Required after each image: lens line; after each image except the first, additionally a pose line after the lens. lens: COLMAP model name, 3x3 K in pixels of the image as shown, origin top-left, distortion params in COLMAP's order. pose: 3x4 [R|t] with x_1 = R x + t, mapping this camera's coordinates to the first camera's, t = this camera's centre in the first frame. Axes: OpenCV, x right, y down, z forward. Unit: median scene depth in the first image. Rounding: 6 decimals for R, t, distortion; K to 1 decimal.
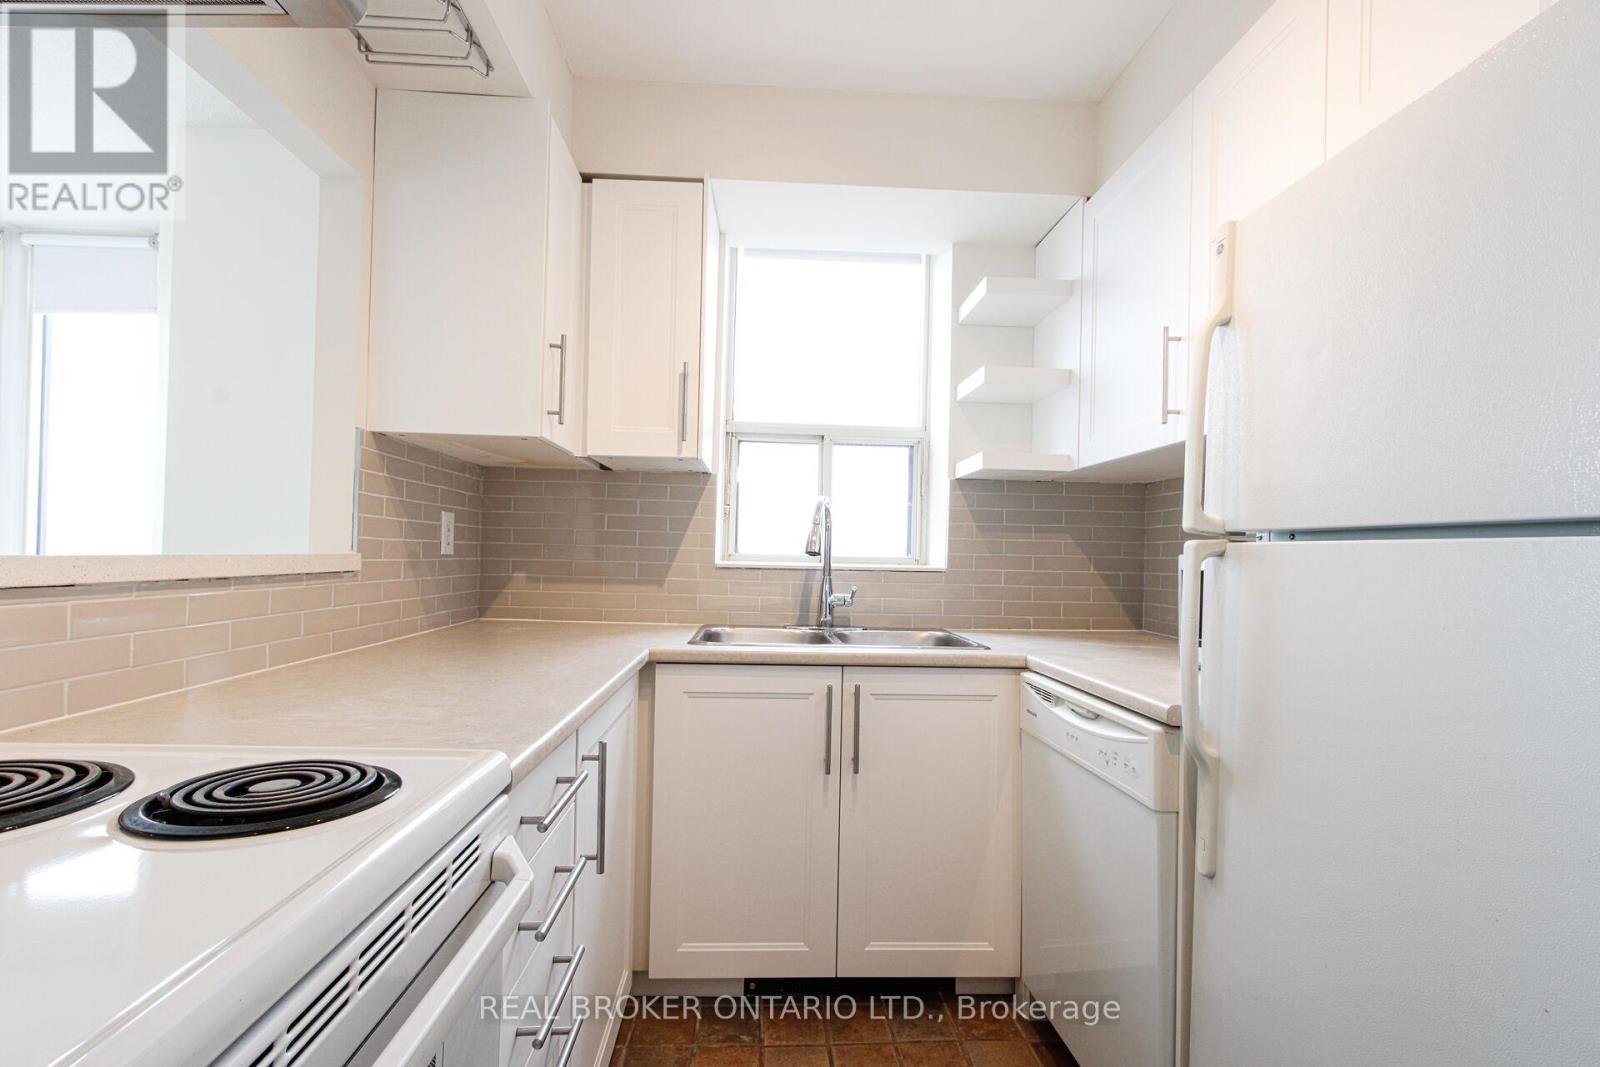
lens RADIAL K [[759.6, 0, 791.8], [0, 759.6, 538.8], [0, 0, 1]] dist [0.002092, 0.000935]
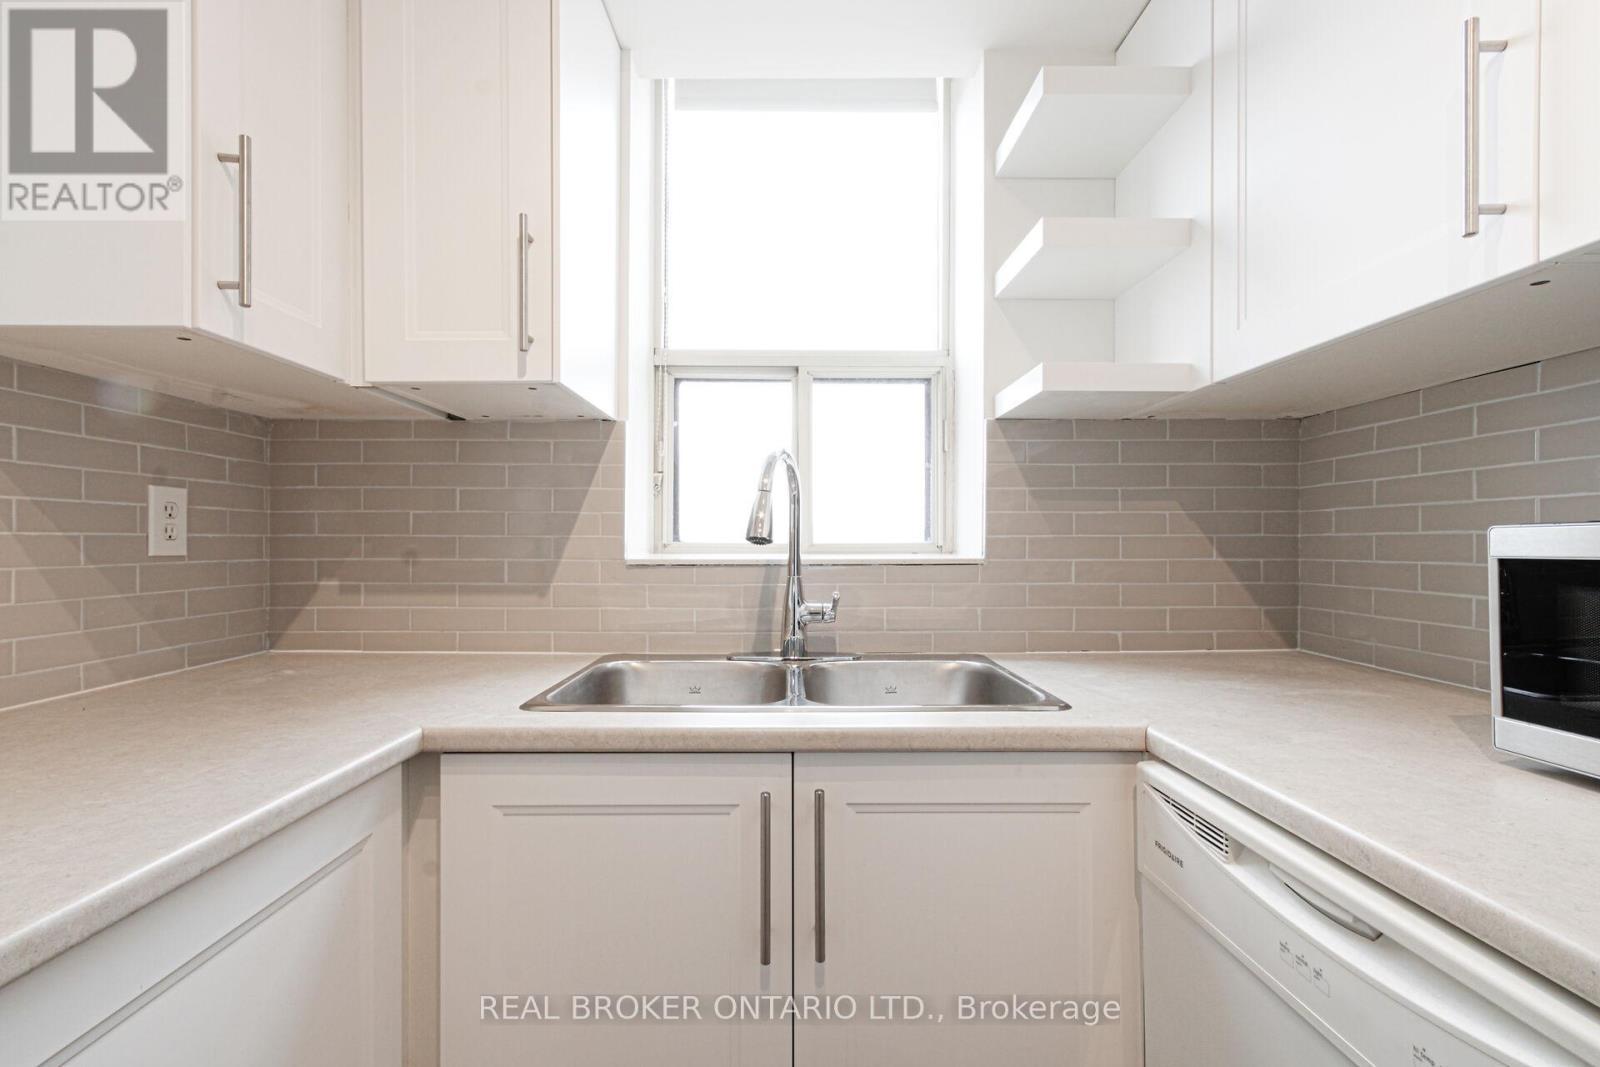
lens RADIAL K [[759.6, 0, 791.8], [0, 759.6, 538.8], [0, 0, 1]] dist [0.002092, 0.000935]
pose [[0.998921, -0.022761, -0.040488, 0.071668], [0.023427, 0.999597, 0.016056, 0.008376], [0.040106, -0.016987, 0.999051, 0.373284]]
